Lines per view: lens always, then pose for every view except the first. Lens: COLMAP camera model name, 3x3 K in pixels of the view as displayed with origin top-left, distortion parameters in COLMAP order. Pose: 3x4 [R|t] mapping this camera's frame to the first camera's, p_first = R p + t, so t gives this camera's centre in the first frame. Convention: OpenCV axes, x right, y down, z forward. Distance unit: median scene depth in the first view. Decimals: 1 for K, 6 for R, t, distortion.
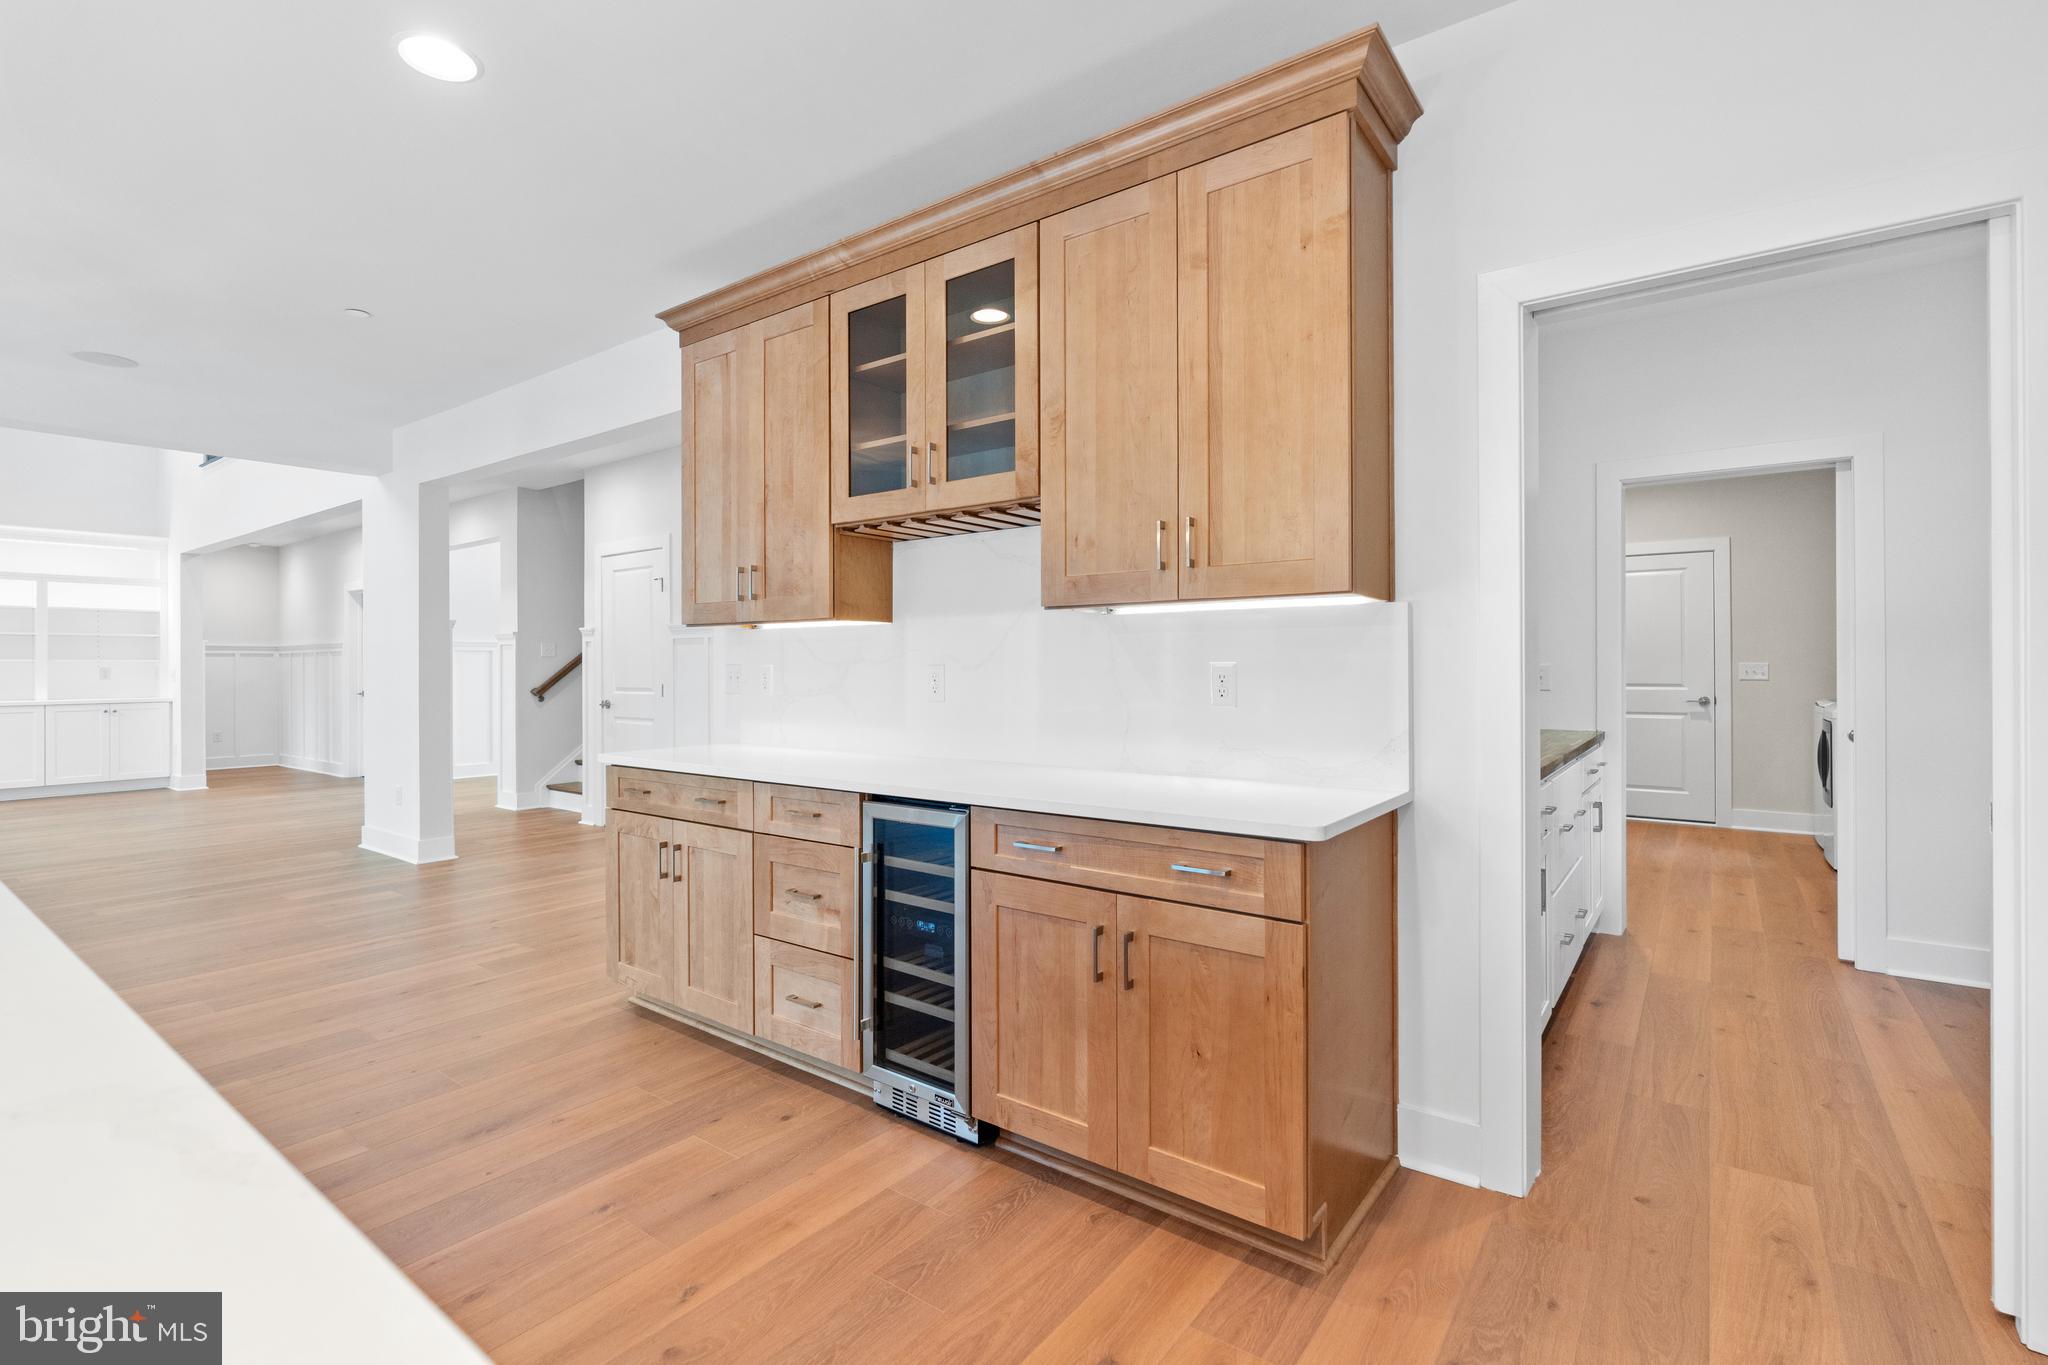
lens RADIAL K [[932.1, 0, 1015.4], [0, 932.1, 668.1], [0, 0, 1]] dist [-0.003851, 0.000119]
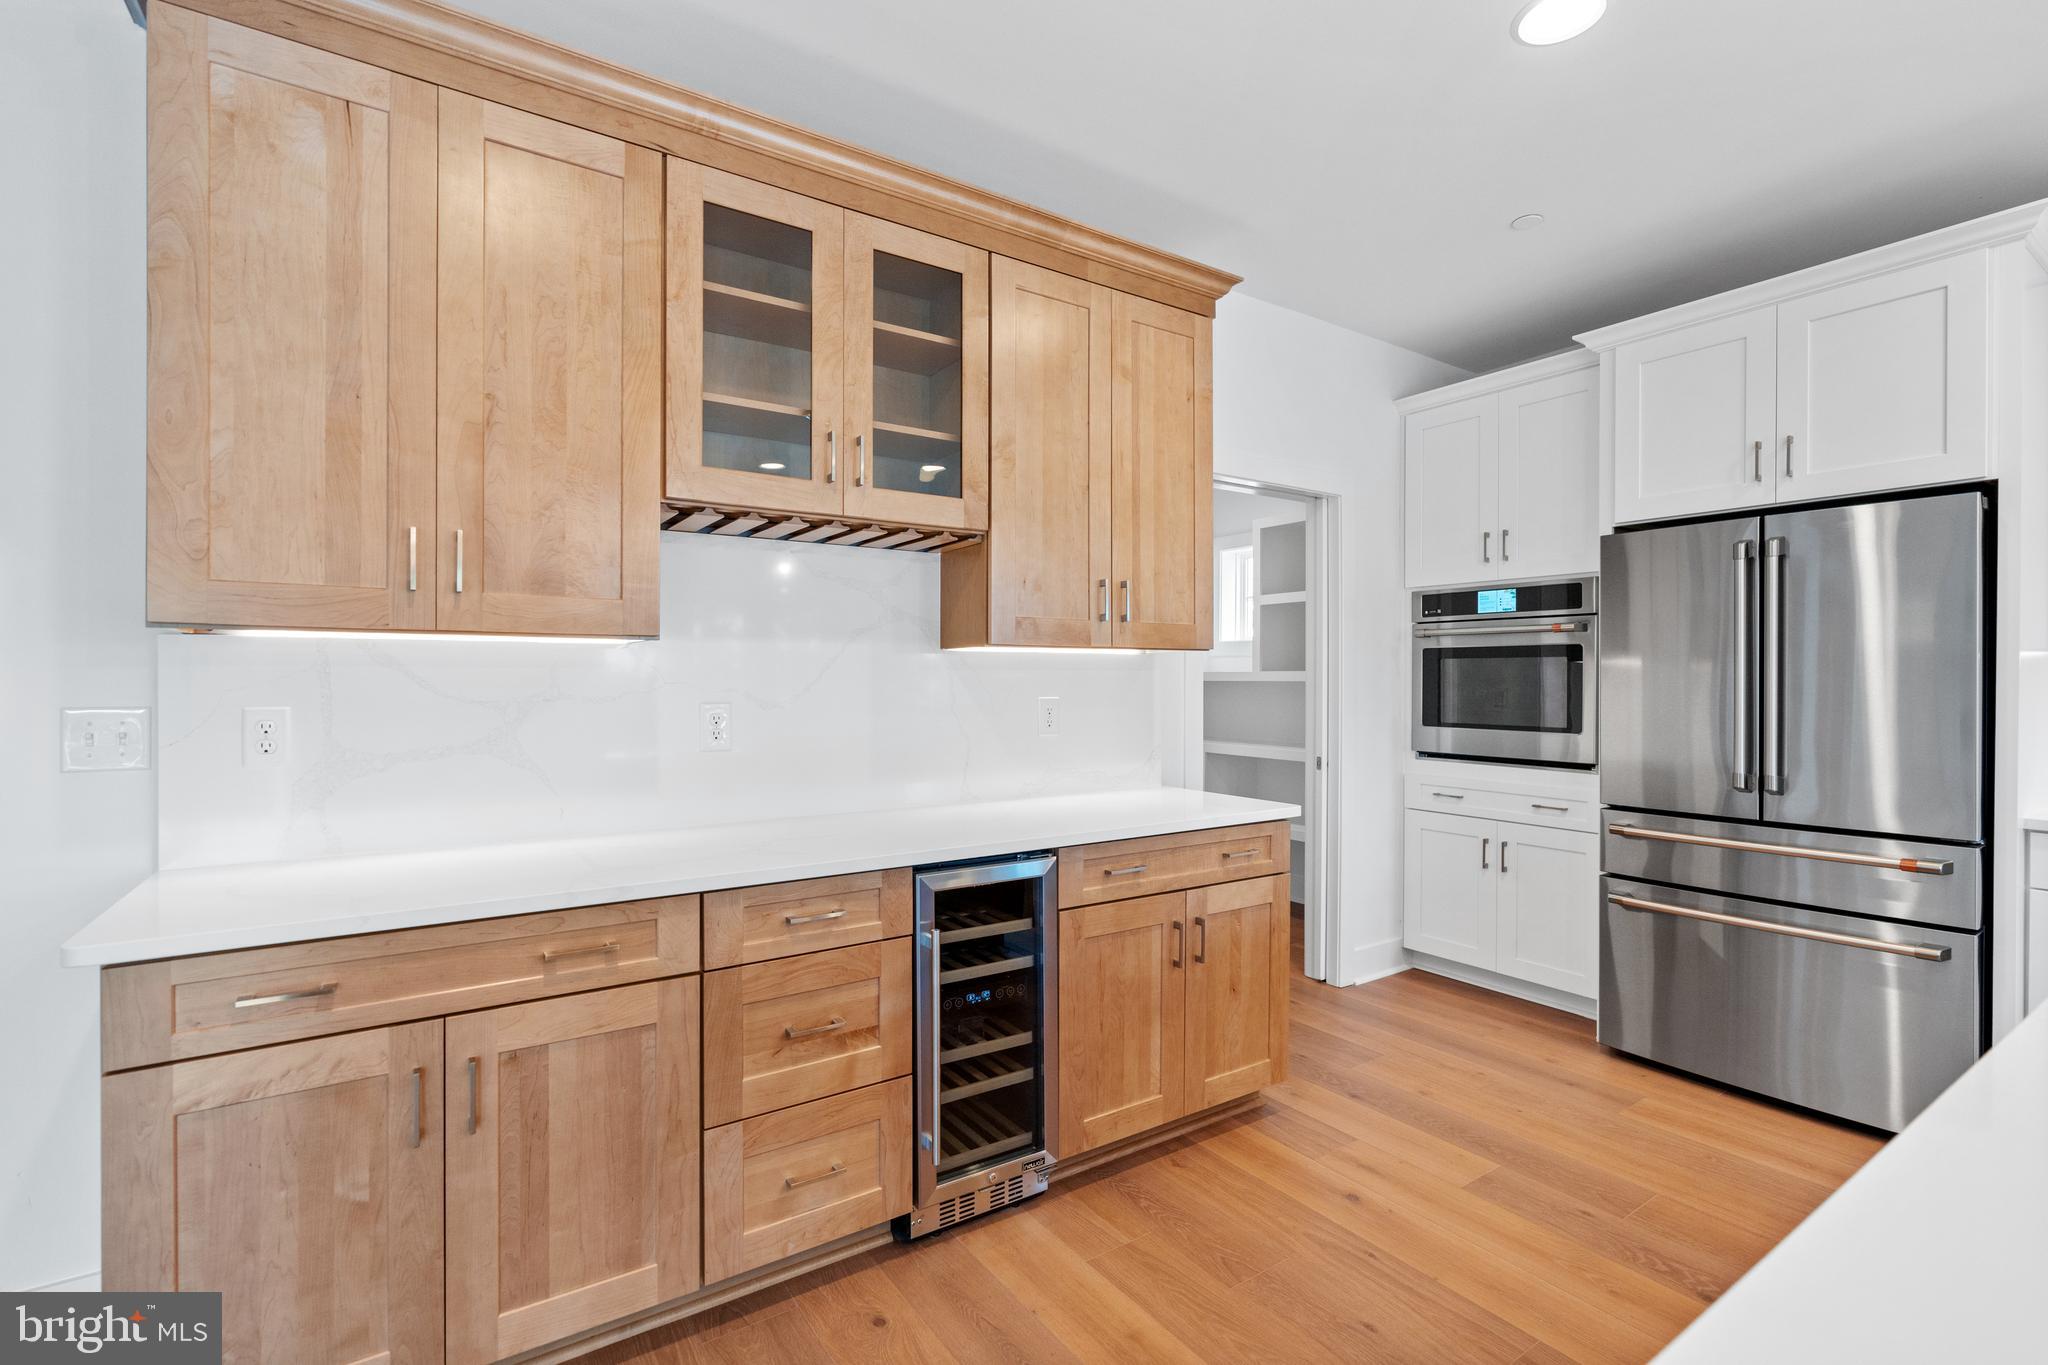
lens RADIAL K [[932.1, 0, 1021.4], [0, 932.1, 683.9], [0, 0, 1]] dist [-0.003851, 0.000119]
pose [[0.326366, -0.004118, 0.945234, -0.976717], [-0.003006, 0.999981, 0.005394, -0.031328], [-0.945239, -0.004602, 0.326348, 0.702183]]
